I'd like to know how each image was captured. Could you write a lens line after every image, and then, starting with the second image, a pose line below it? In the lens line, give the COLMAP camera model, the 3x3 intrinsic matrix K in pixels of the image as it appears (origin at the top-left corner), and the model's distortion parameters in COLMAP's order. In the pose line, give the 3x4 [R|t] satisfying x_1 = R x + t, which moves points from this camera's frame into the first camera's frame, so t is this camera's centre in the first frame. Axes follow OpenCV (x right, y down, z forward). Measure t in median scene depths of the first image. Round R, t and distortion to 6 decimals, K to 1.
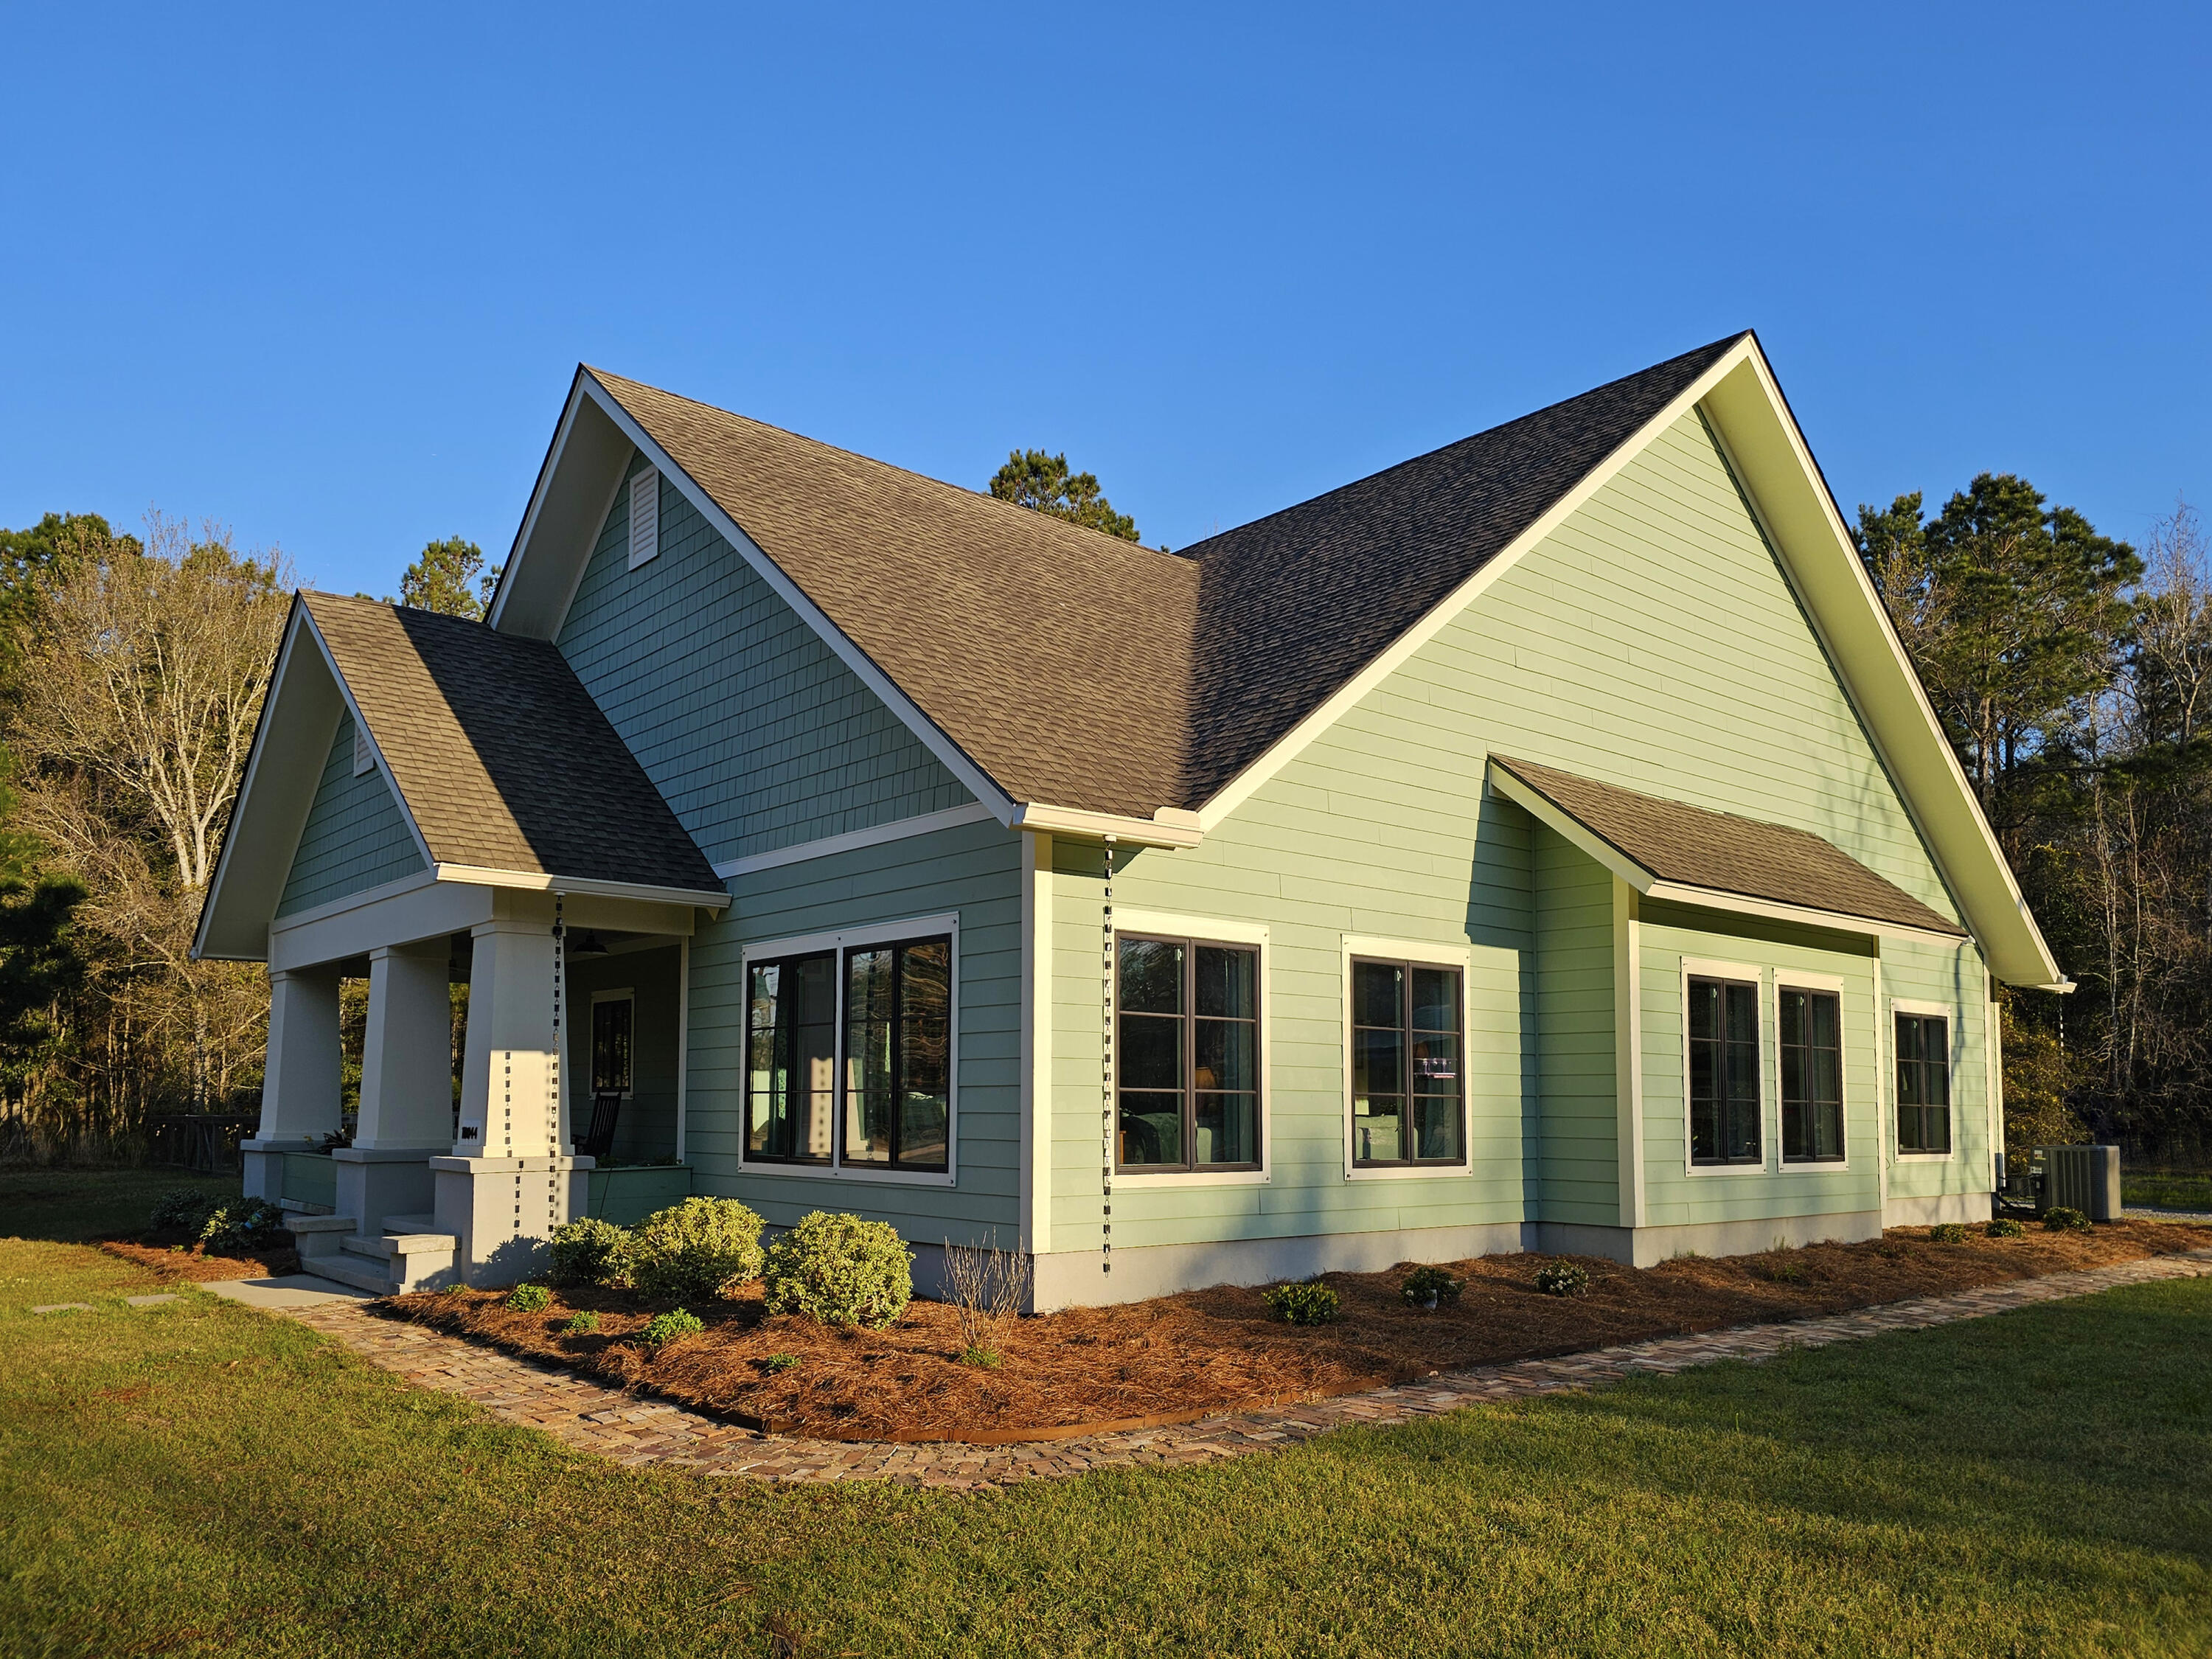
lens RADIAL K [[1611.4, 0, 1105.9], [0, 1611.4, 944.6], [0, 0, 1]] dist [-0.001051, -0.000816]
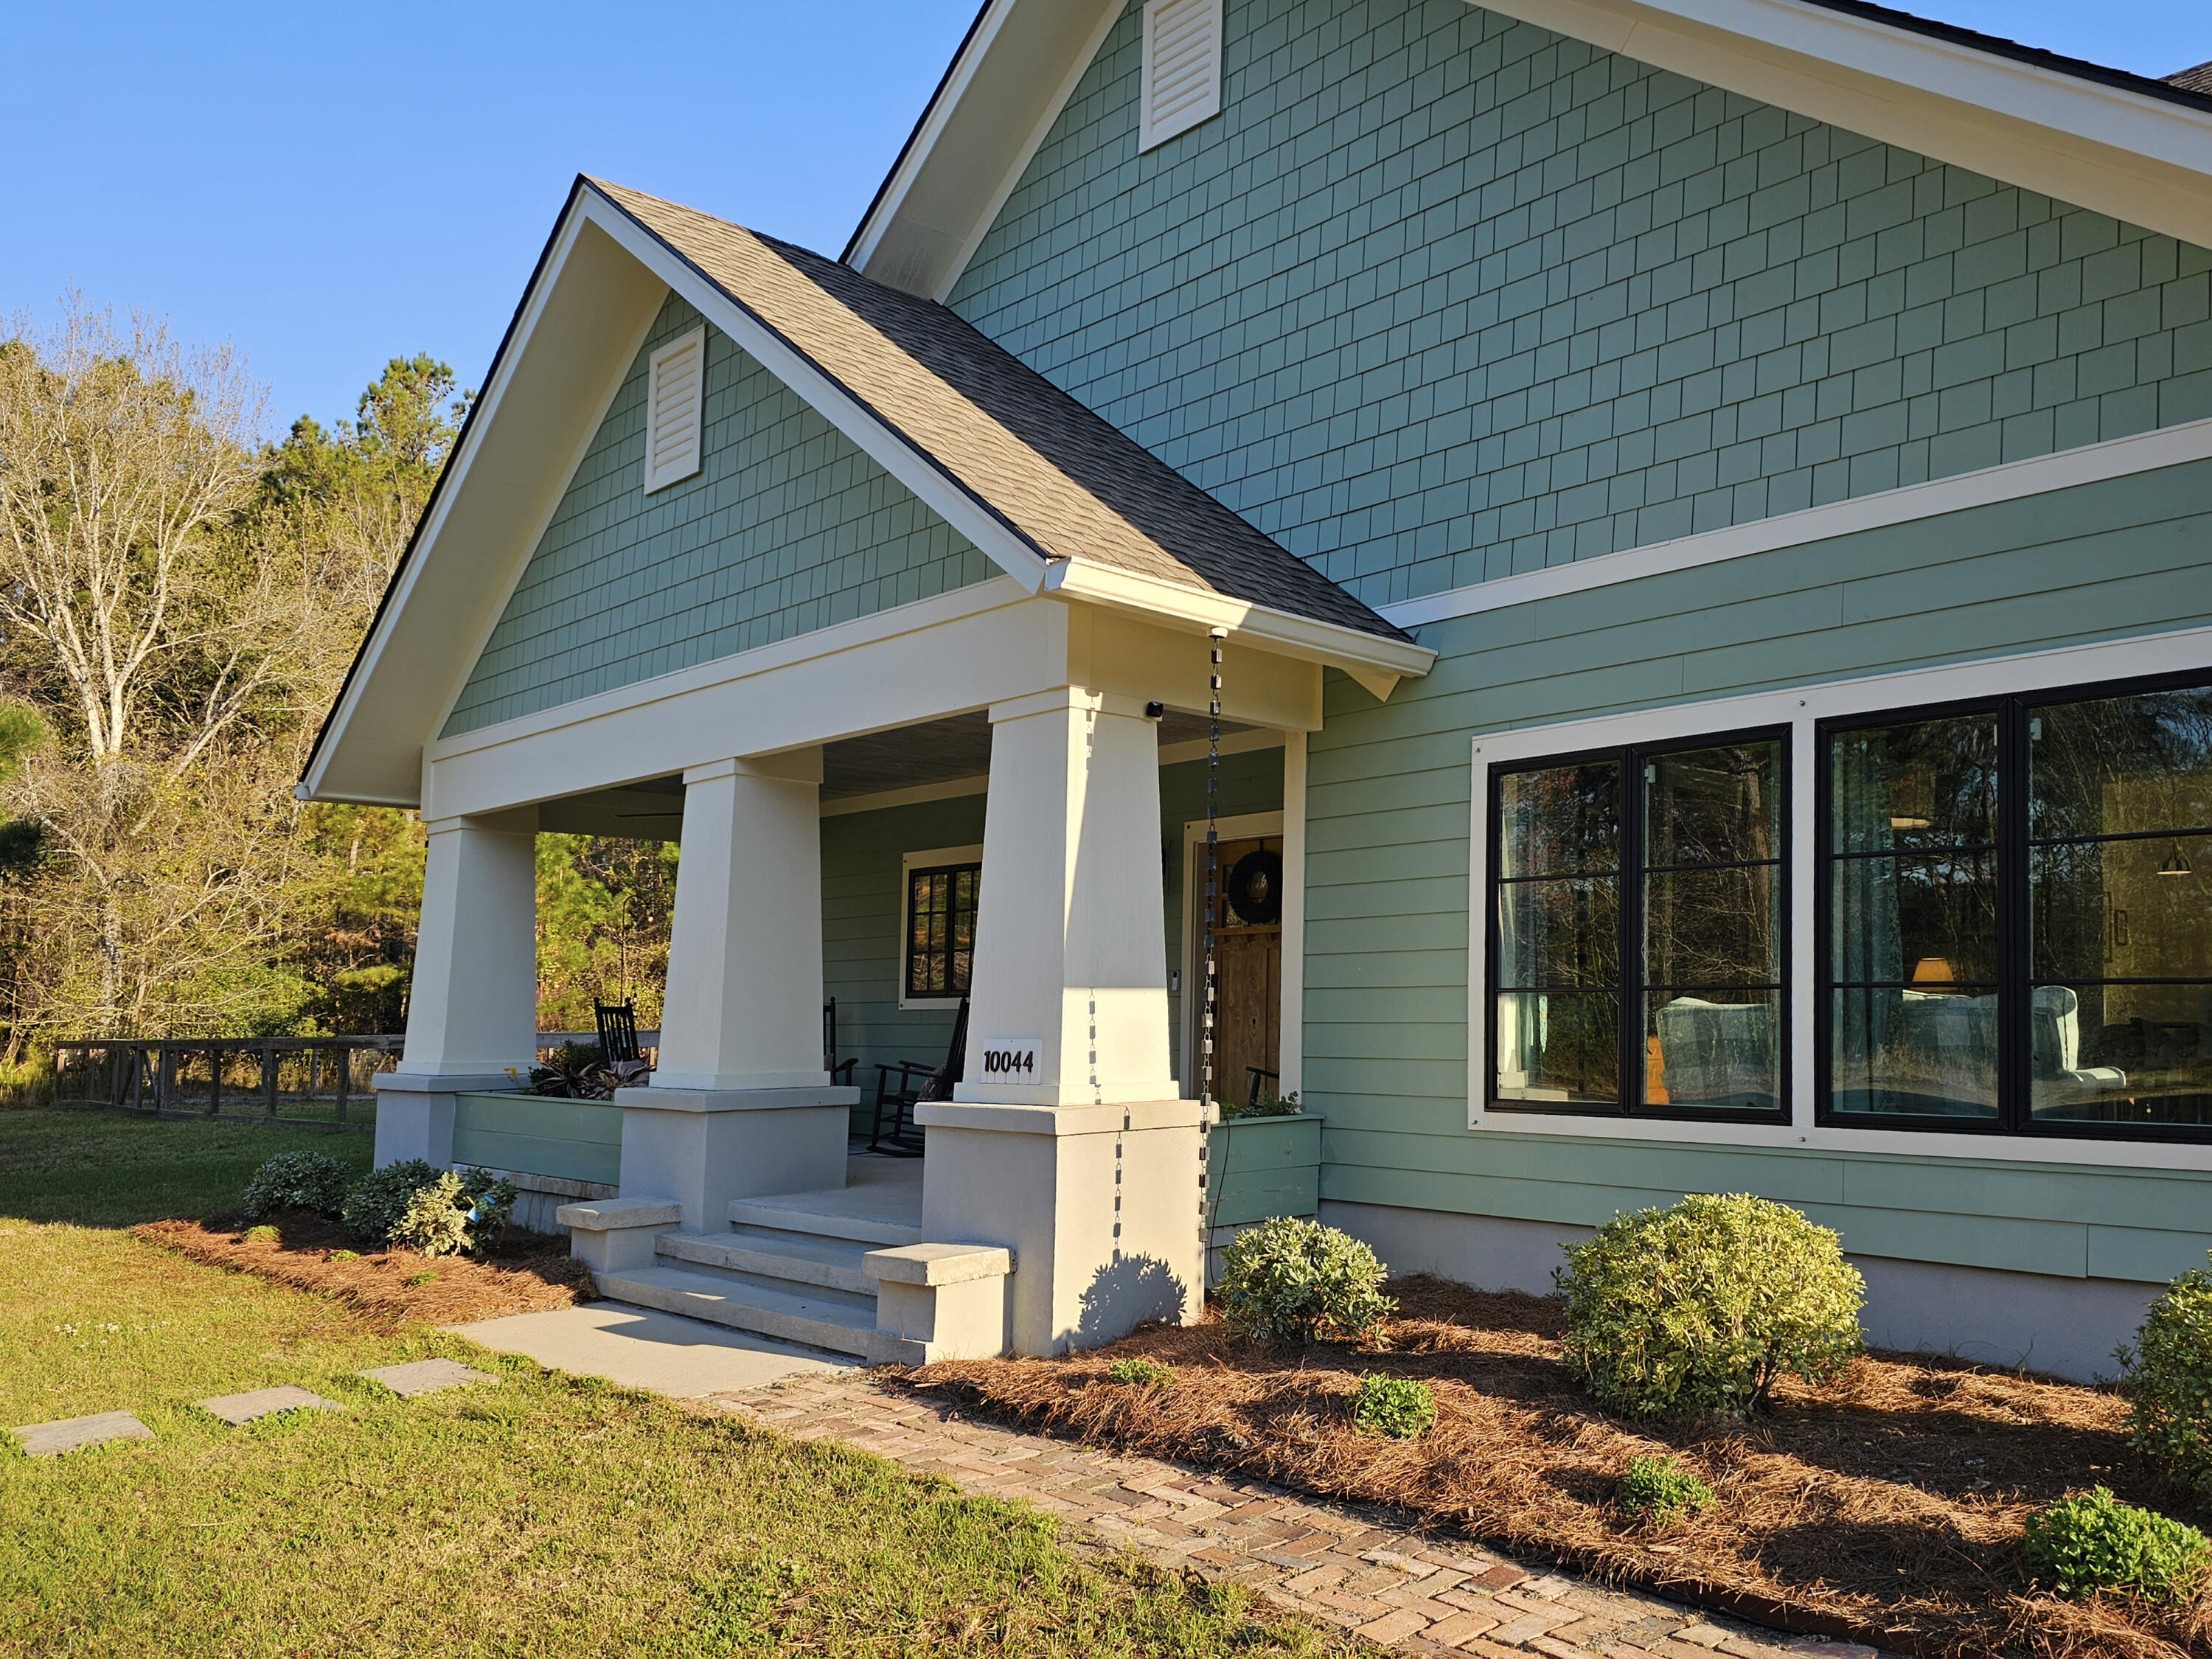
lens RADIAL K [[1620.7, 0, 1106.0], [0, 1620.7, 829.5], [0, 0, 1]] dist [0.009376, 0.008445]
pose [[0.997271, -0.000506, 0.073825, -0.294652], [0.001317, 0.999939, -0.010937, 0.029454], [-0.073815, 0.011004, 0.997211, 0.315277]]
